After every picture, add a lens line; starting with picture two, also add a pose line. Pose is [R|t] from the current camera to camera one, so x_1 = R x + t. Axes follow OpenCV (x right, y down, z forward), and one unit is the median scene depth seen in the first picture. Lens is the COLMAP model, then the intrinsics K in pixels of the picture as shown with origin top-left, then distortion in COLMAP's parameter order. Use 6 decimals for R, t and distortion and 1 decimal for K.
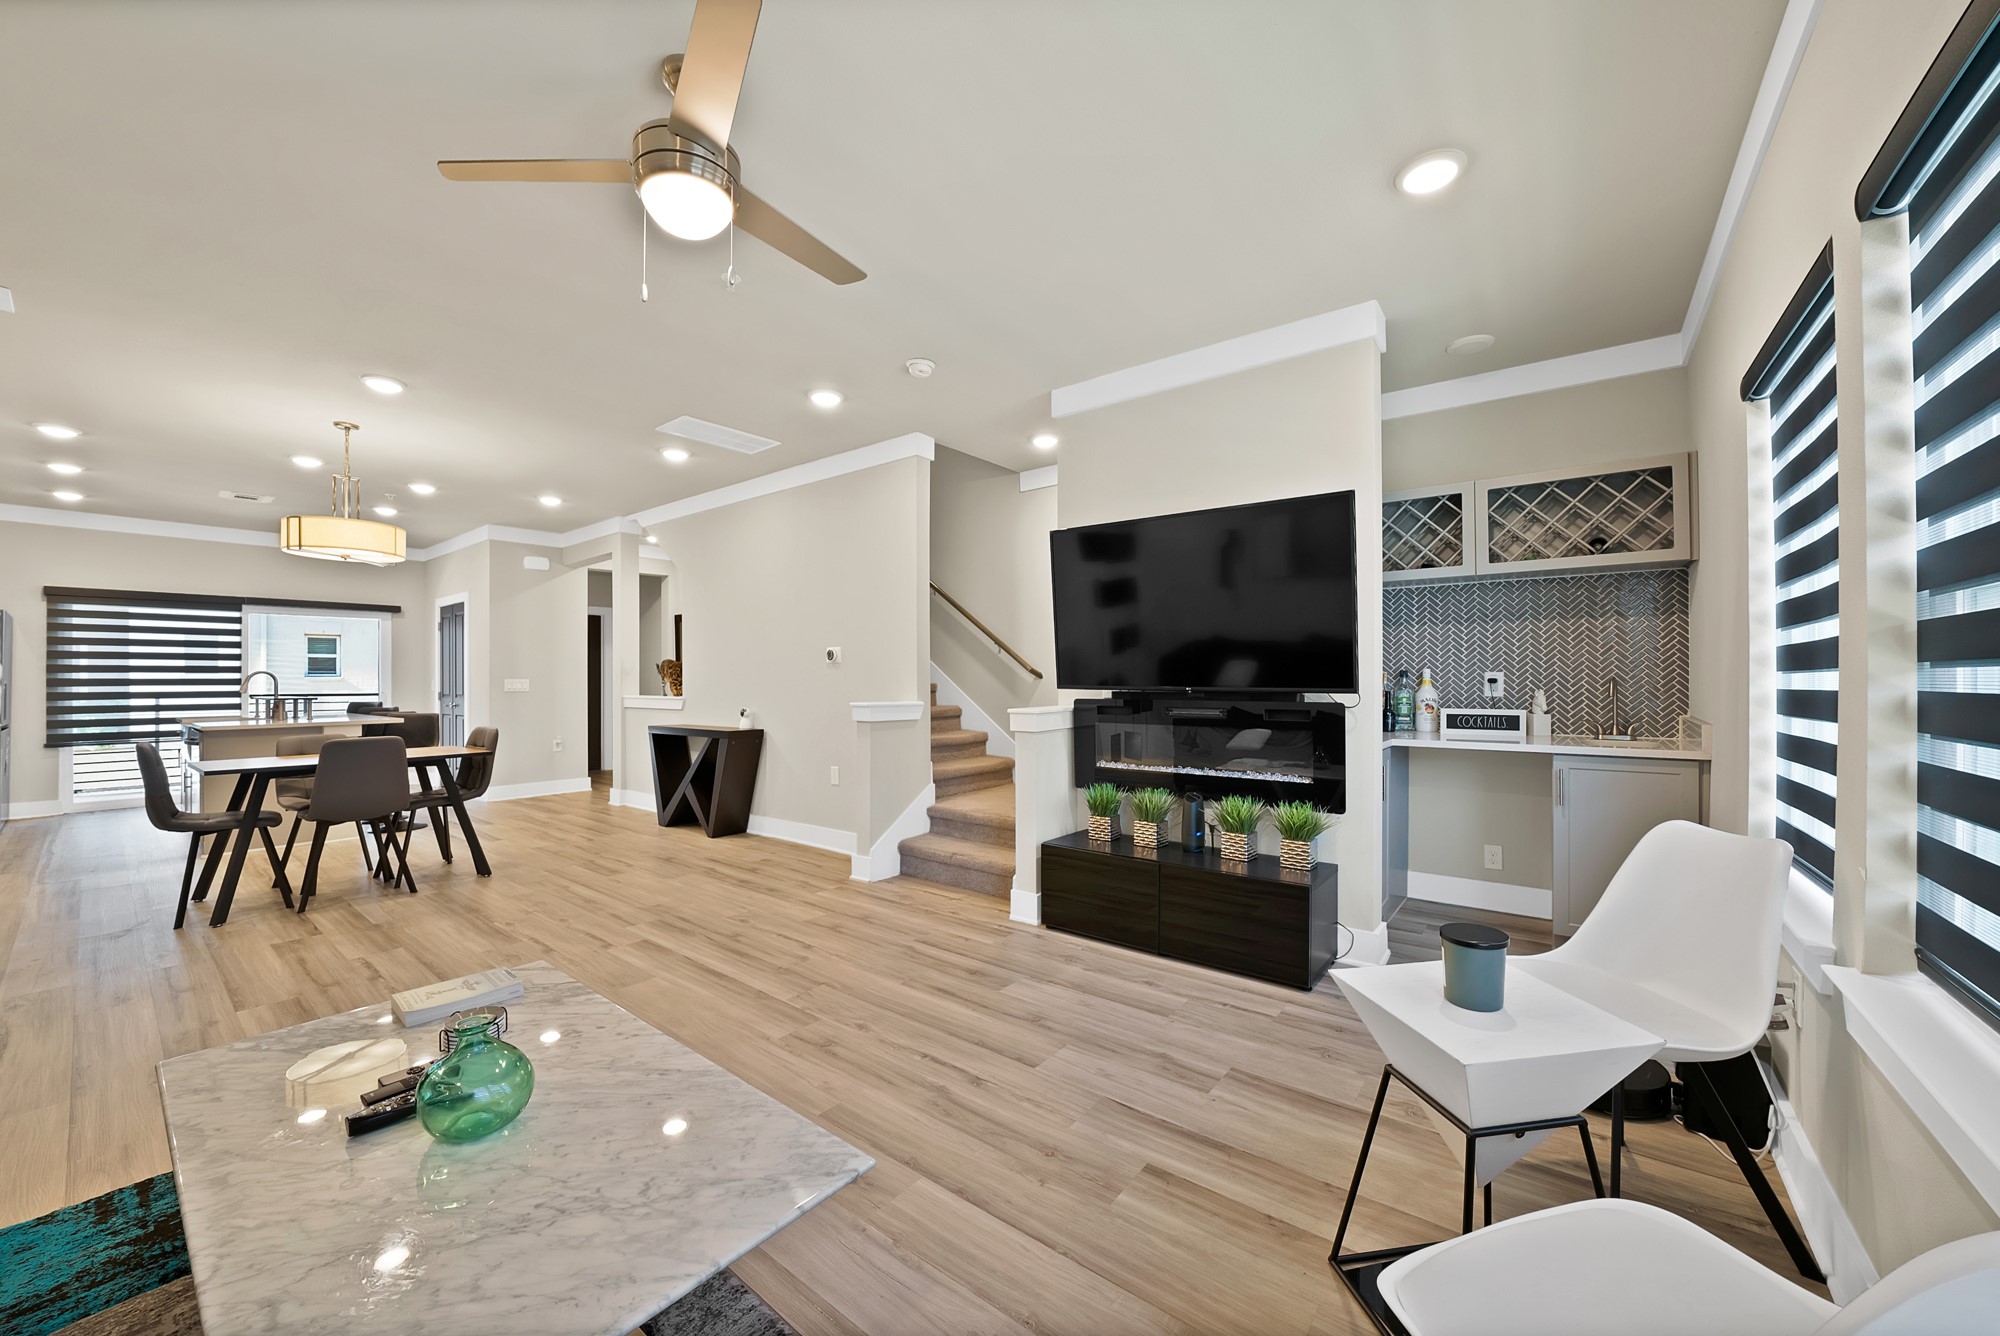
lens RADIAL K [[715.4, 0, 1012.4], [0, 715.4, 681.7], [0, 0, 1]] dist [-0.015992, 0.000275]
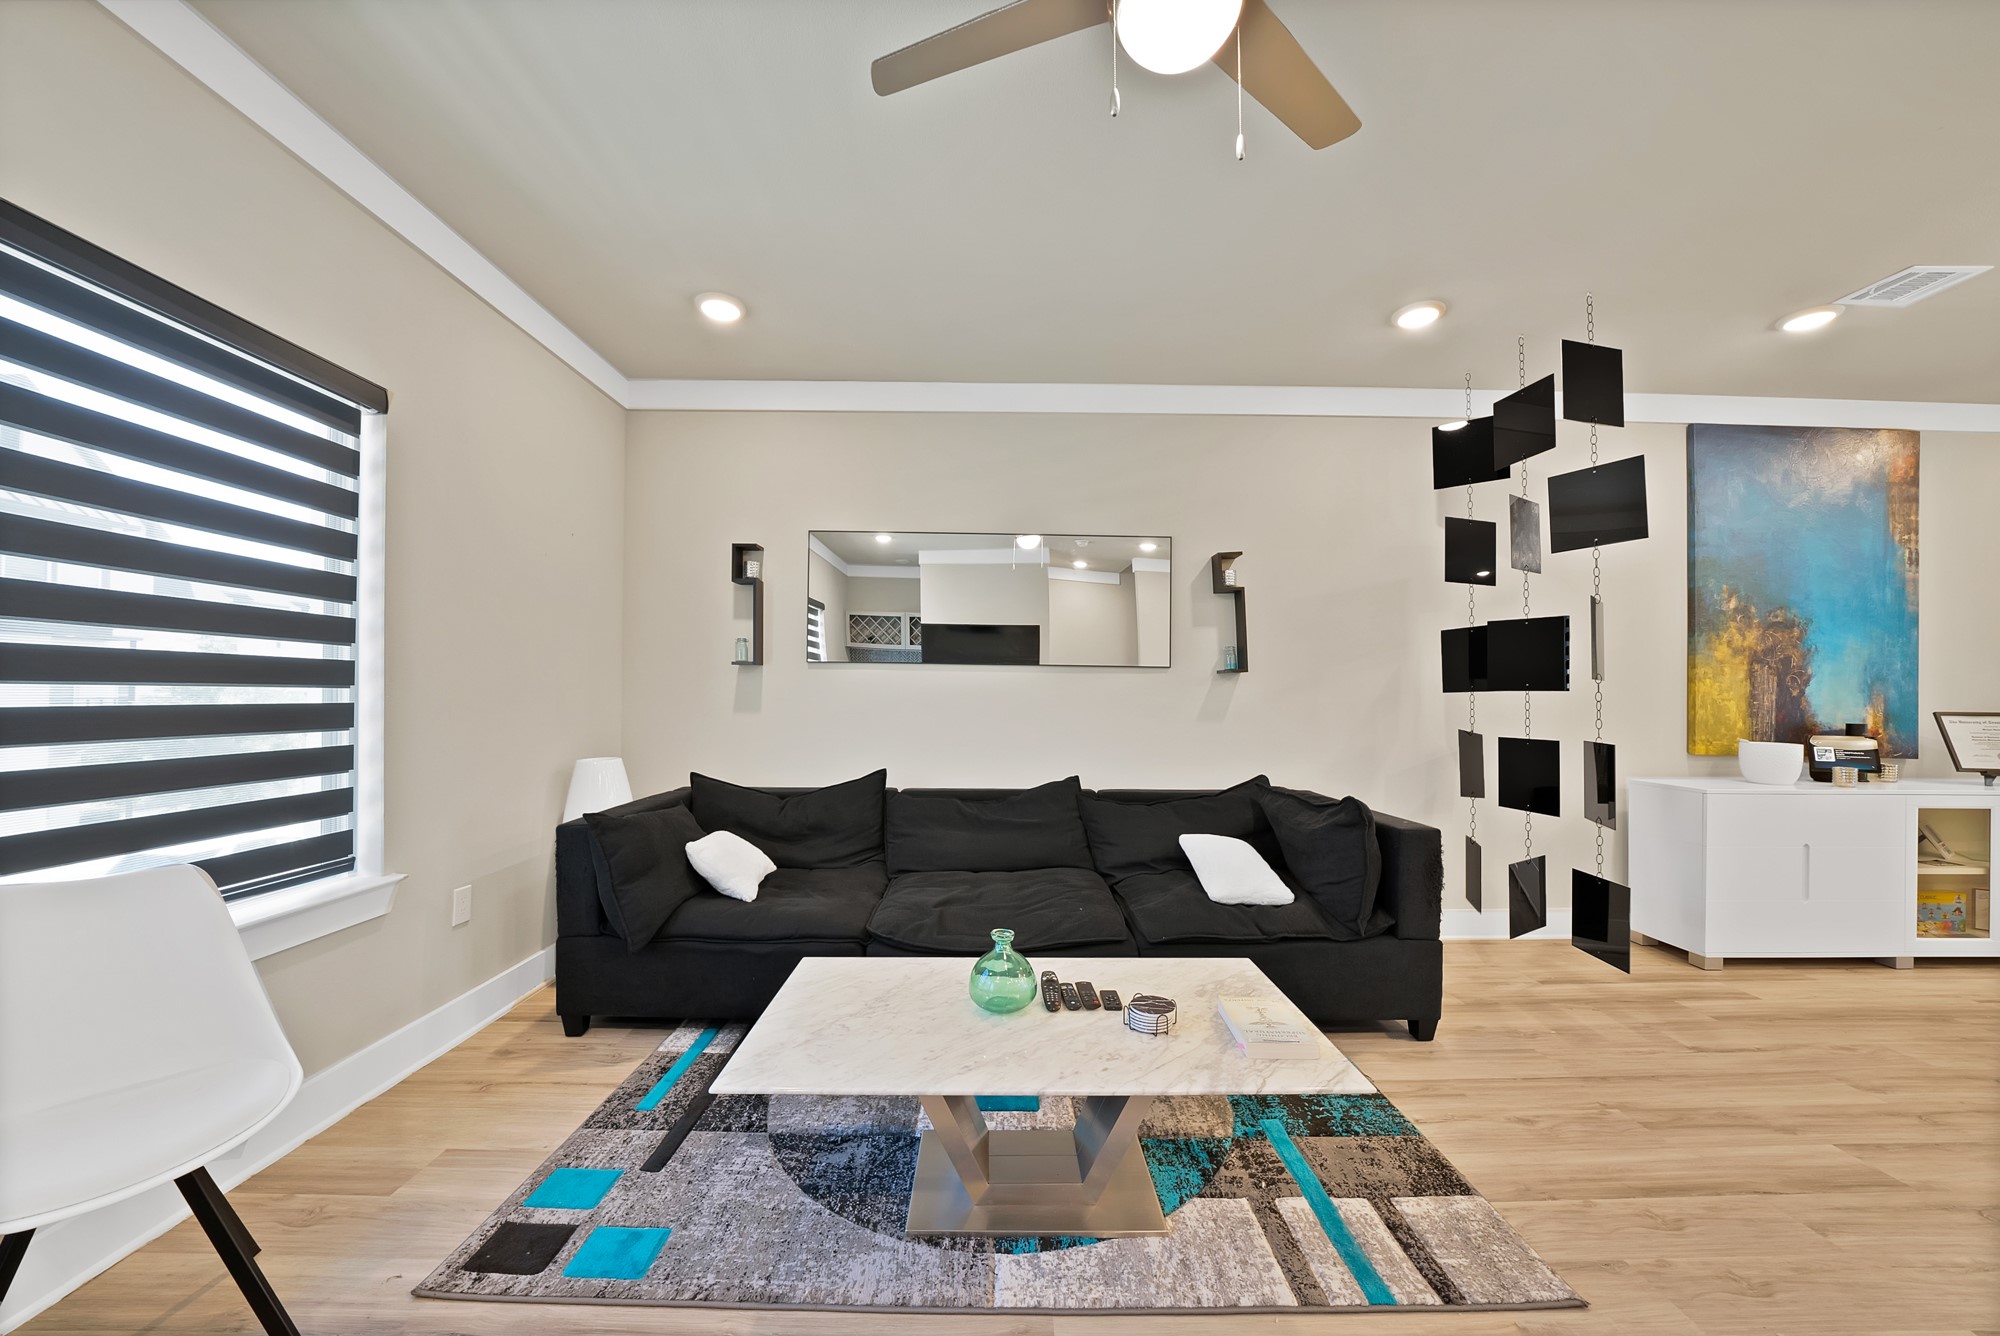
lens RADIAL K [[715.4, 0, 1012.4], [0, 715.4, 681.7], [0, 0, 1]] dist [-0.015992, 0.000275]
pose [[-0.795172, -0.014876, -0.606202, 0.019773], [-0.007220, 0.999860, -0.015065, 0.001325], [0.606341, -0.007603, -0.795168, 0.786630]]
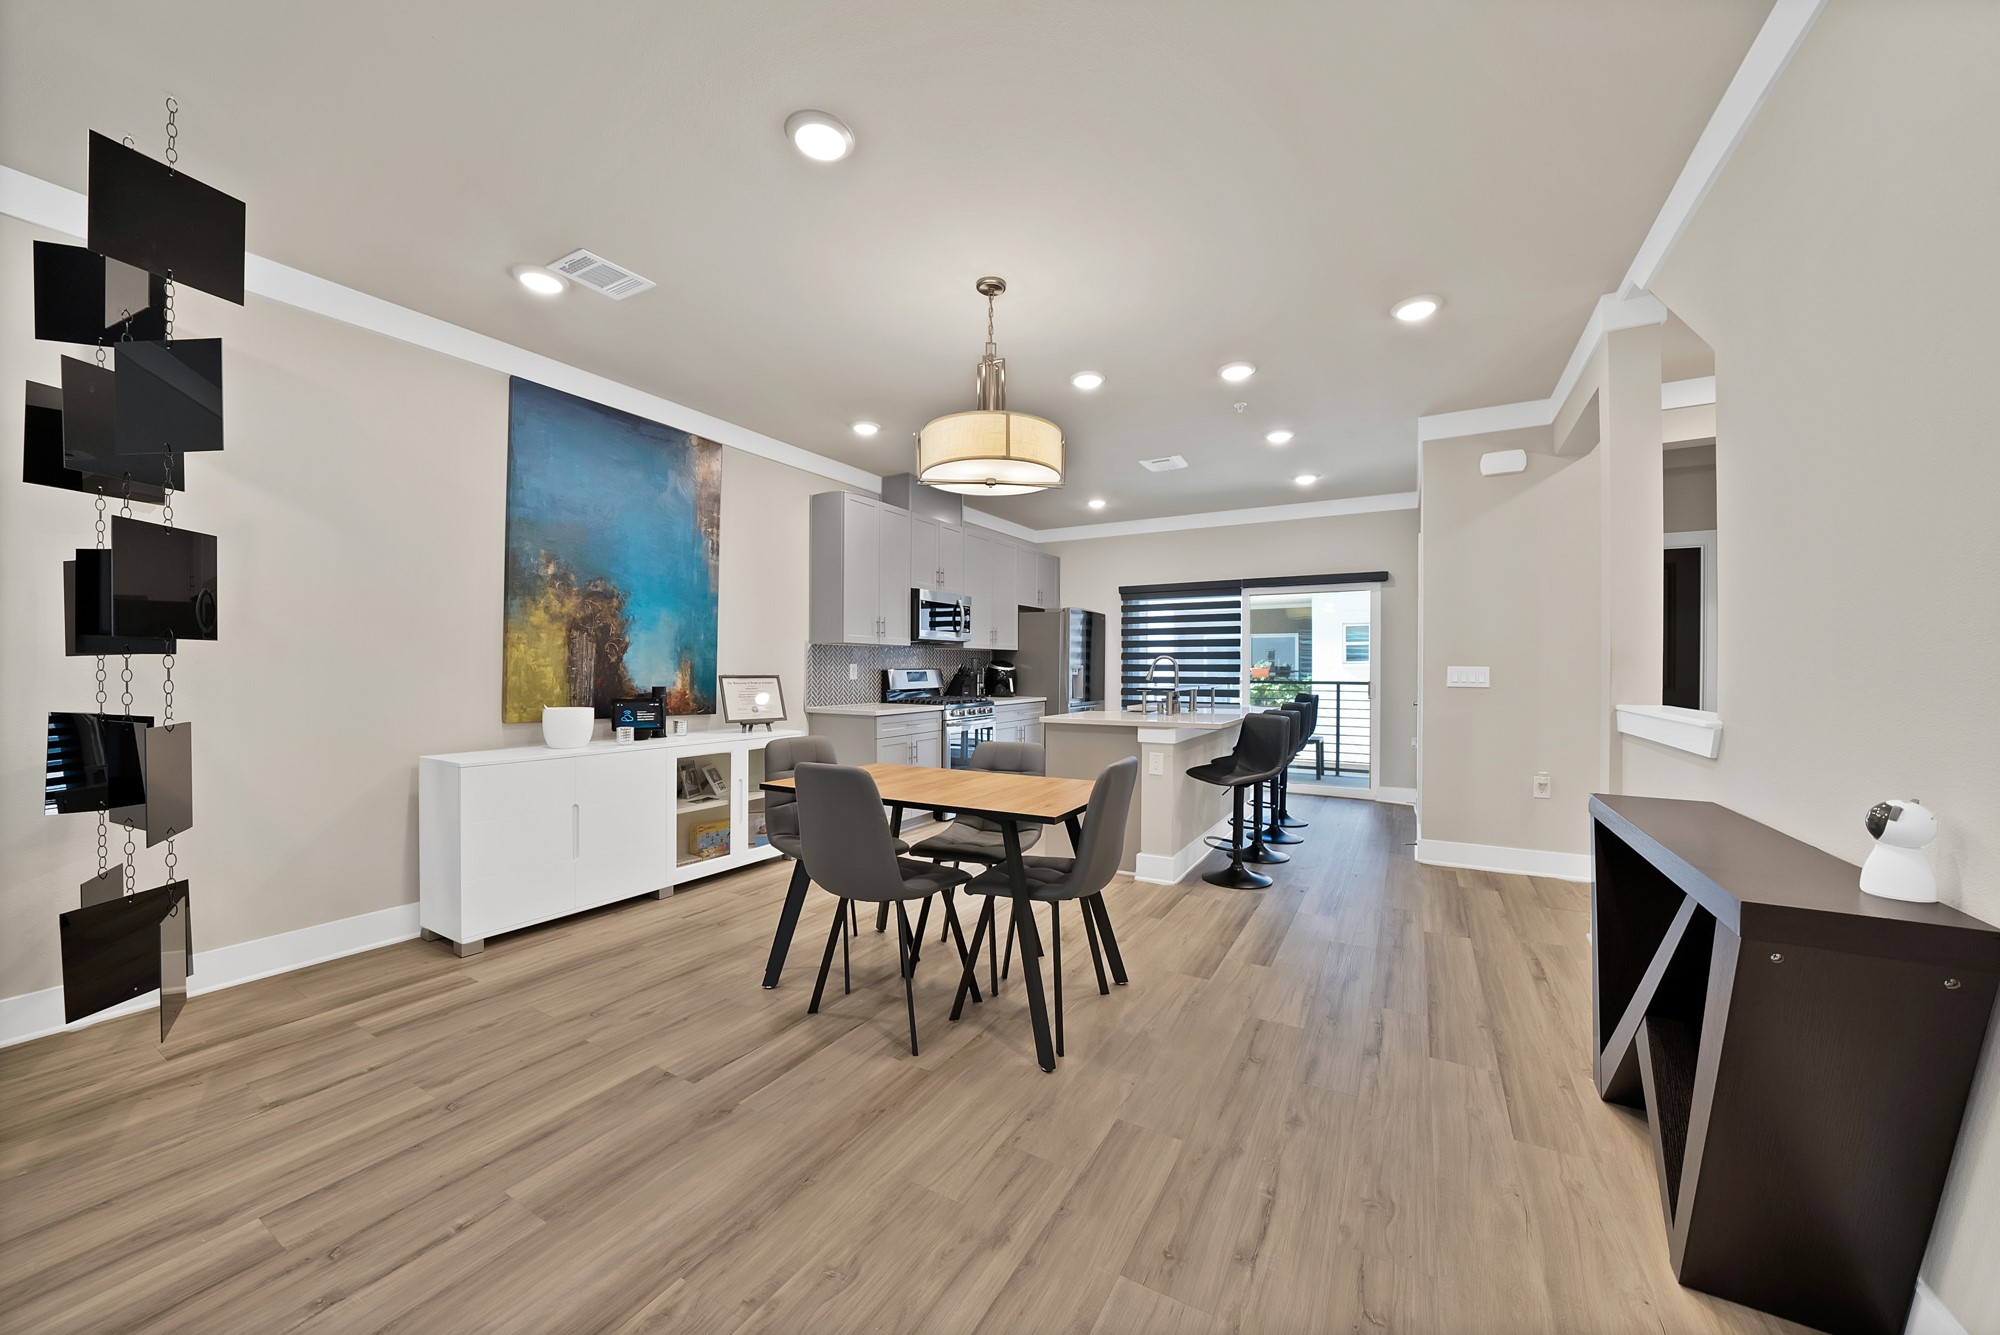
lens RADIAL K [[732.4, 0, 1004.0], [0, 732.4, 669.9], [0, 0, 1]] dist [-0.019238, 0.000041]
pose [[0.131001, 0.007374, -0.991355, -0.321101], [-0.009148, 0.999939, 0.006229, -0.002206], [0.991340, 0.008253, 0.131060, 1.144185]]
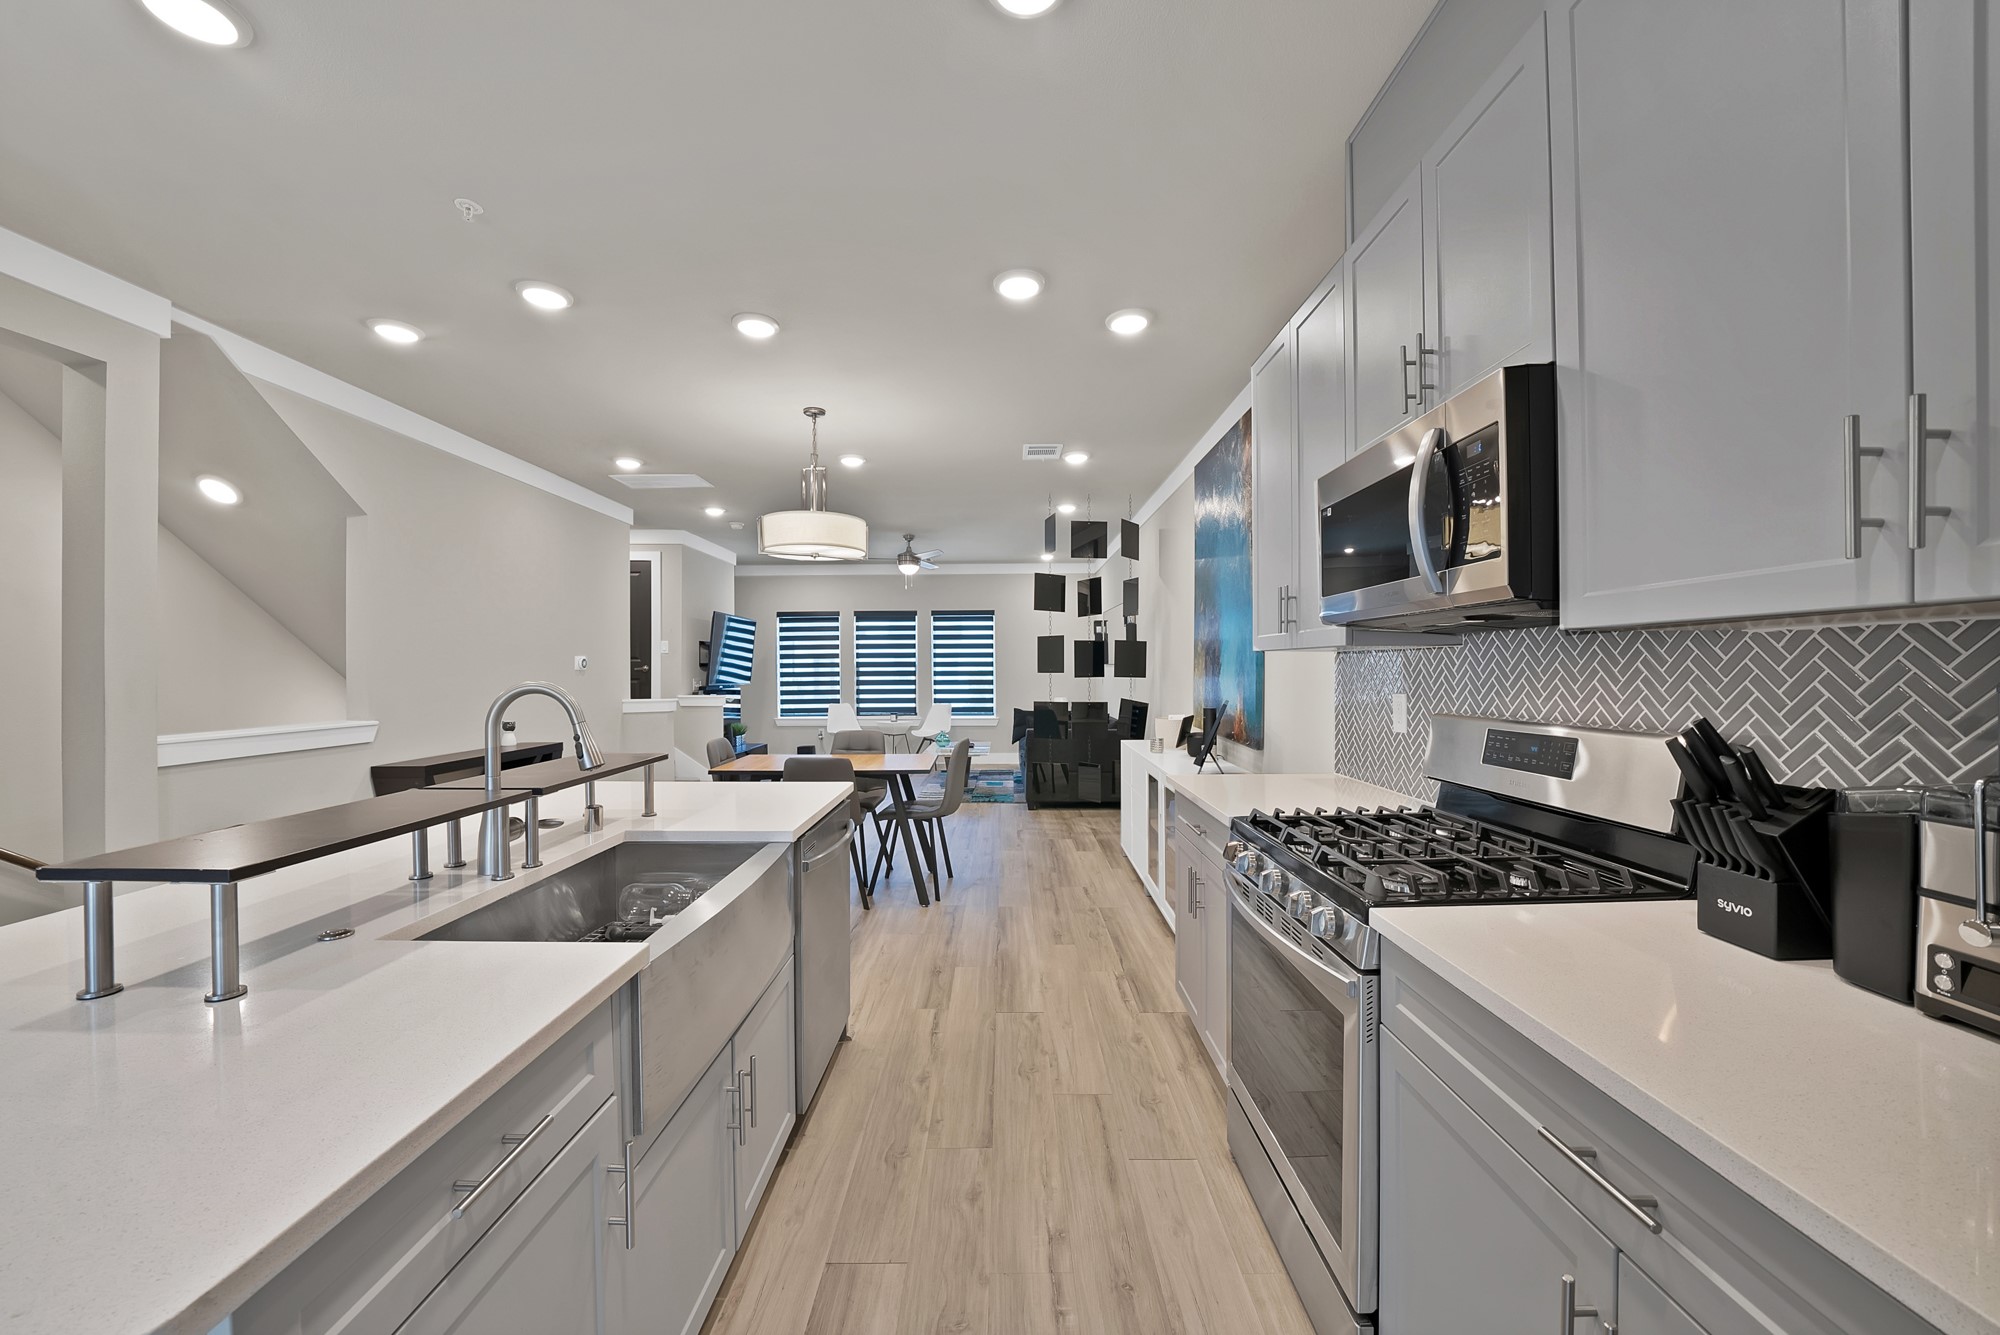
lens RADIAL K [[719.6, 0, 1000.0], [0, 719.6, 667.5], [0, 0, 1]] dist [-0.016088, 0.000051]
pose [[-0.594414, 0.008995, 0.804109, -2.247520], [0.014329, 0.999897, -0.000592, -0.031359], [-0.804031, 0.011170, -0.594482, 1.663481]]
